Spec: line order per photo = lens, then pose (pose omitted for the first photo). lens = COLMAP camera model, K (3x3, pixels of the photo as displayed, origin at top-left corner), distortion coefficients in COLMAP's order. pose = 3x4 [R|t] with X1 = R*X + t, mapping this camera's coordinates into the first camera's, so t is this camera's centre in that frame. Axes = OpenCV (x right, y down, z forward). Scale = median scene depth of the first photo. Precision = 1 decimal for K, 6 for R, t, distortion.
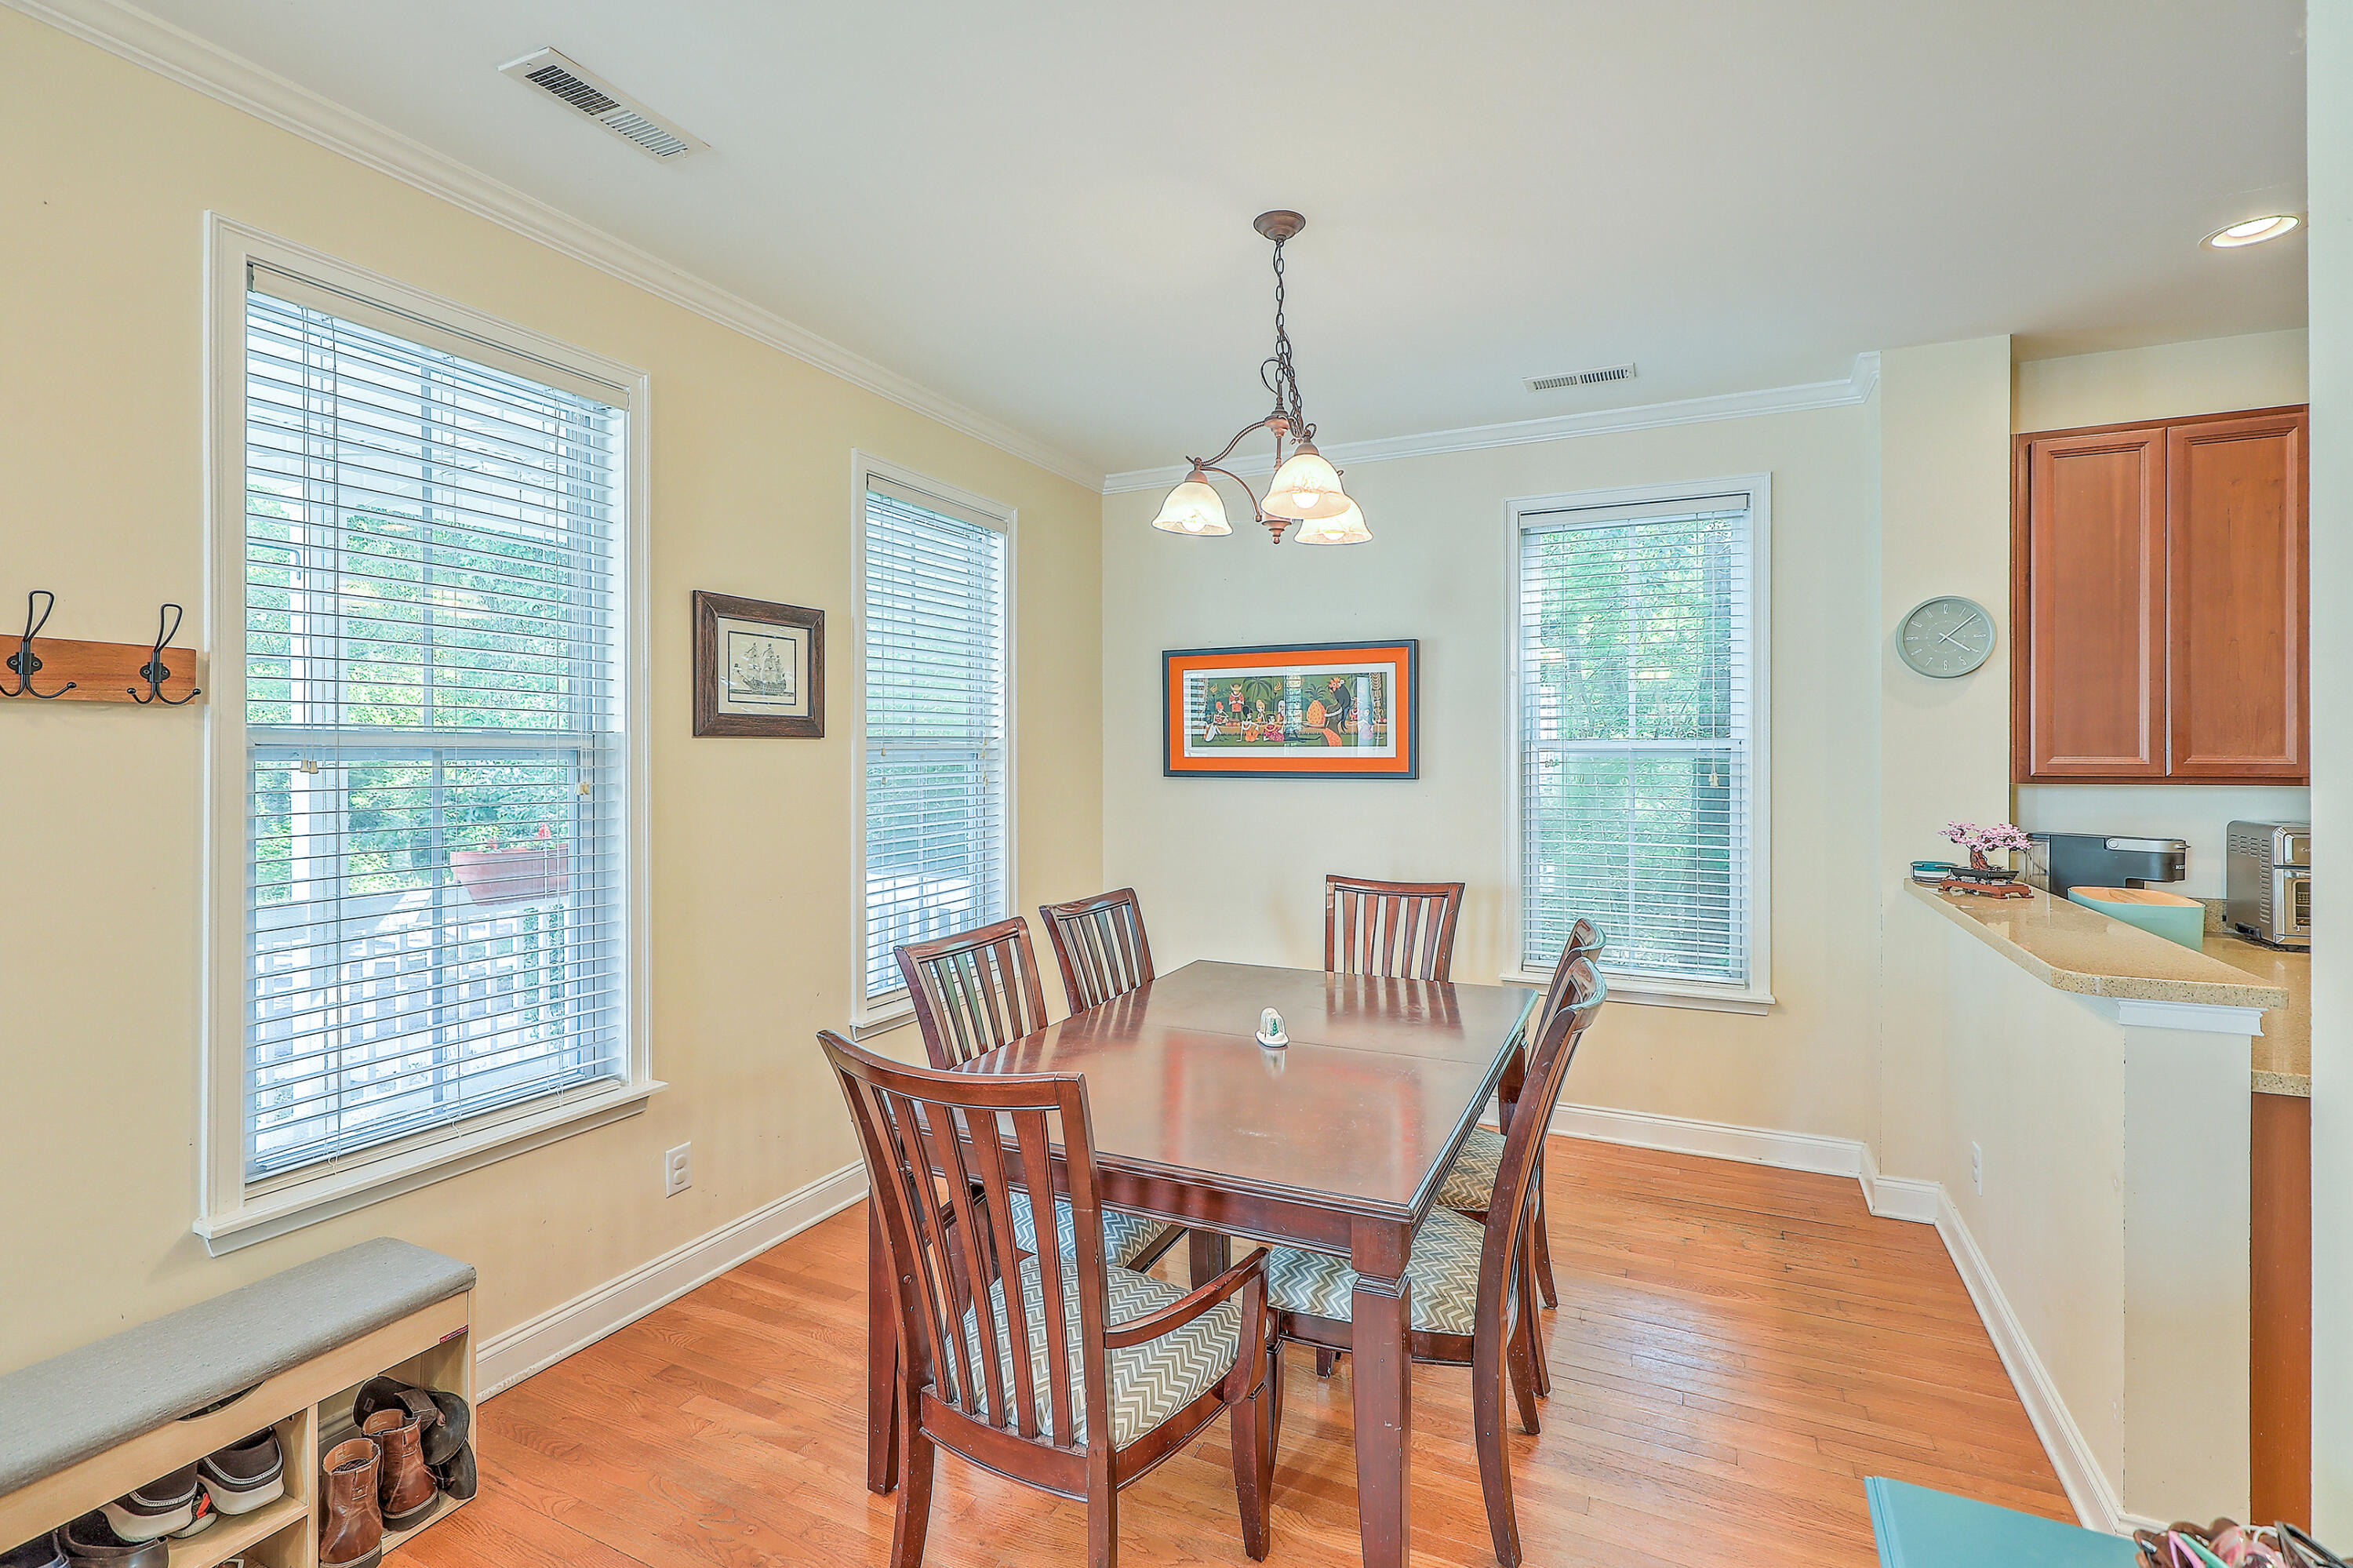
lens RADIAL K [[1066.2, 0, 1189.3], [0, 1066.2, 760.0], [0, 0, 1]] dist [0.003587, -0.002313]
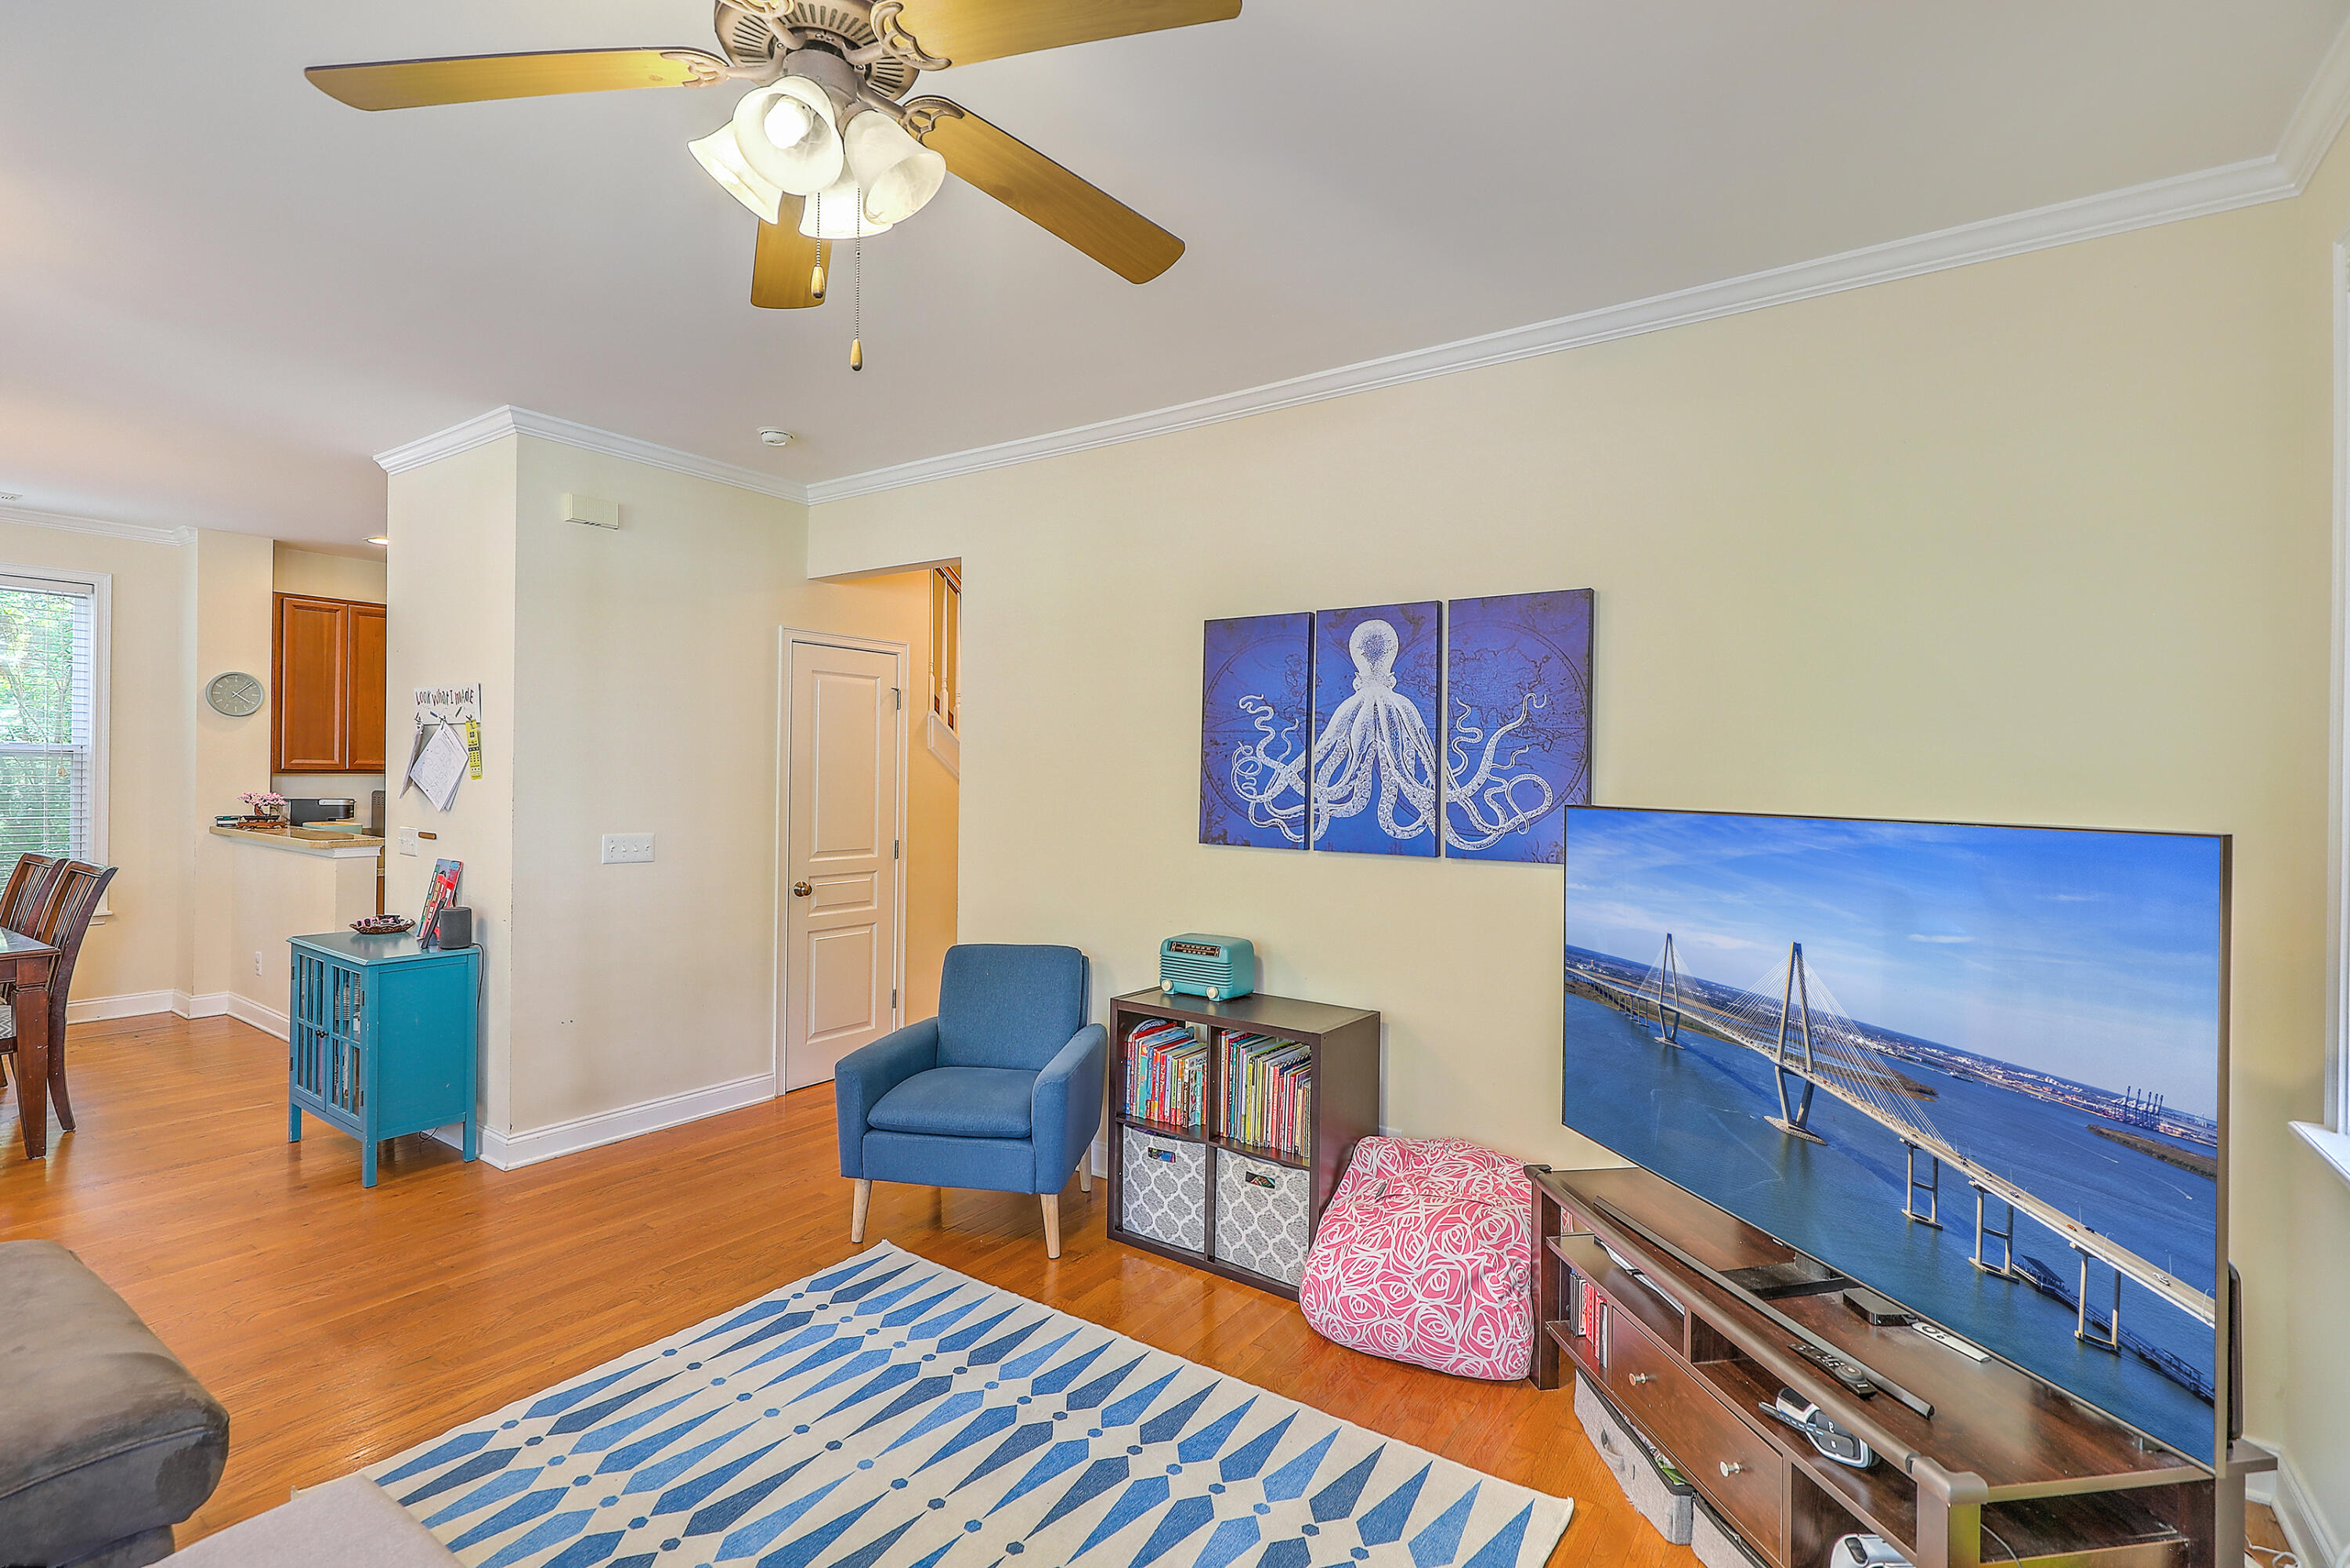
lens RADIAL K [[1064.7, 0, 1171.3], [0, 1064.7, 786.0], [0, 0, 1]] dist [0.003587, -0.002313]
pose [[0.155504, -0.011294, 0.987771, -0.893284], [-0.012697, 0.999829, 0.013430, -0.000392], [-0.987754, -0.014630, 0.155334, -0.919009]]
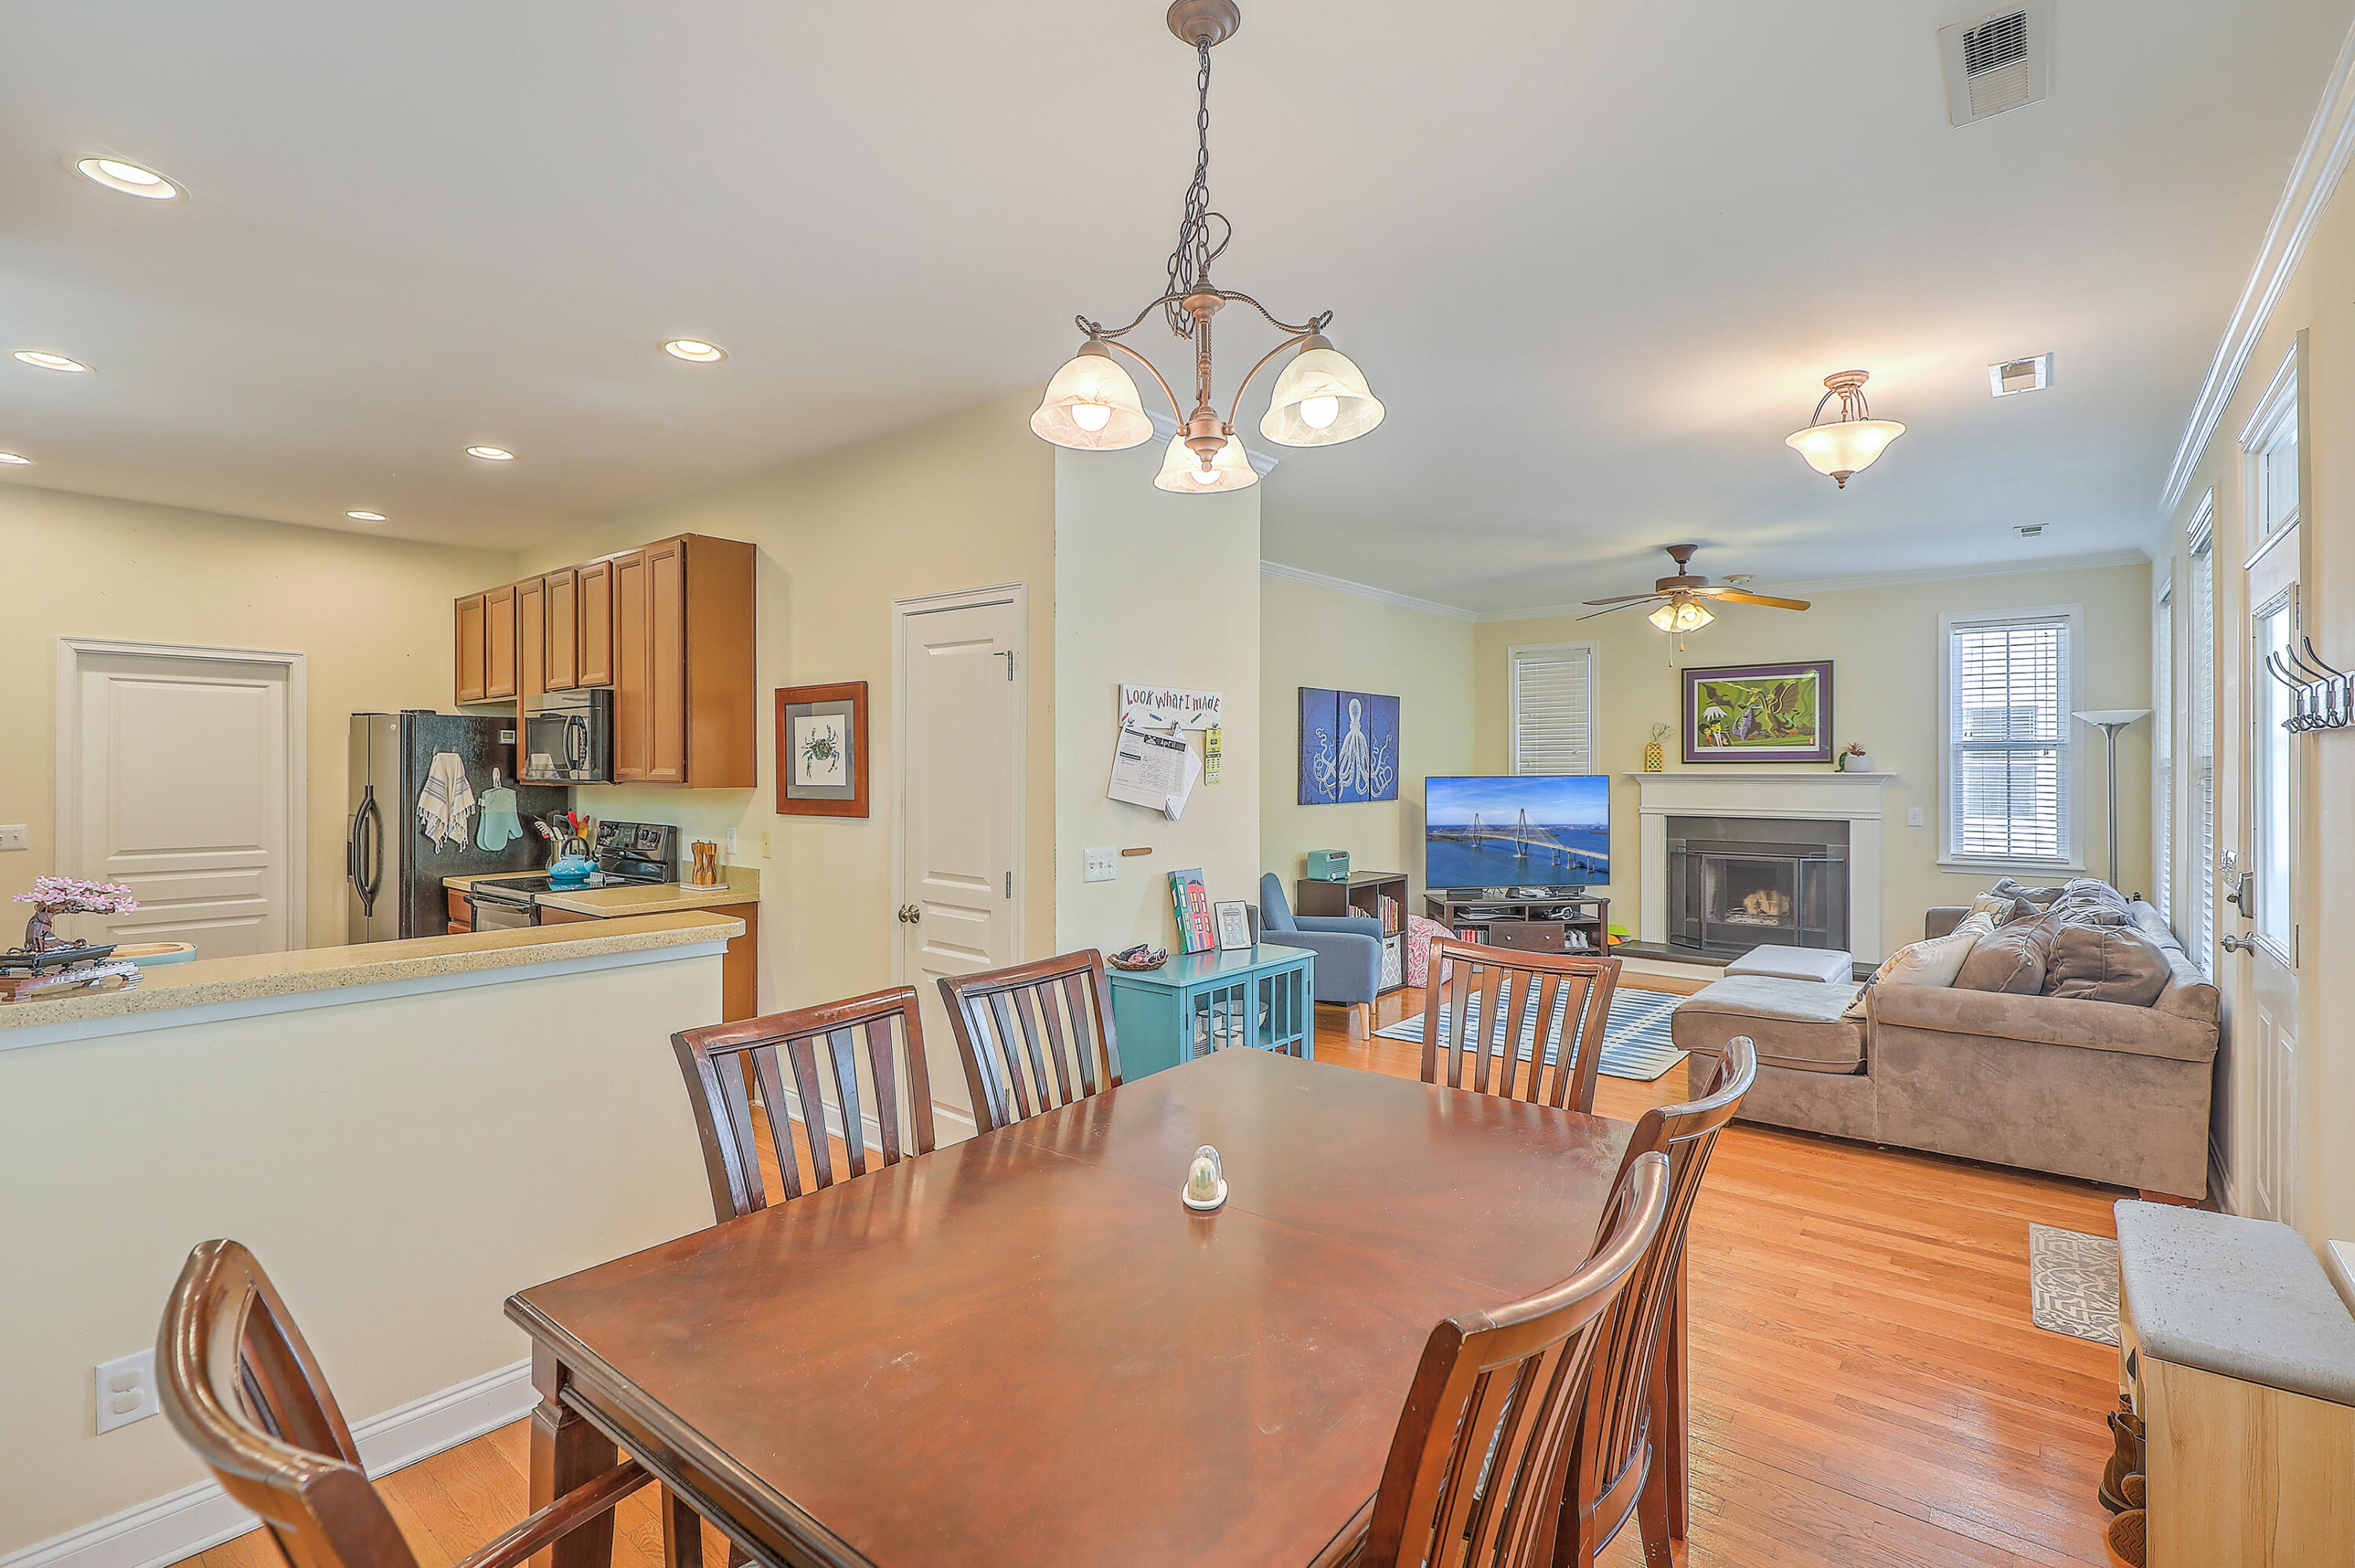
lens RADIAL K [[1066.9, 0, 1195.4], [0, 1066.9, 765.4], [0, 0, 1]] dist [0.003587, -0.002313]
pose [[-0.972610, -0.000449, 0.232443, -0.071566], [-0.000177, 0.999999, 0.001192, -0.006213], [-0.232443, 0.001118, -0.972609, 1.335172]]
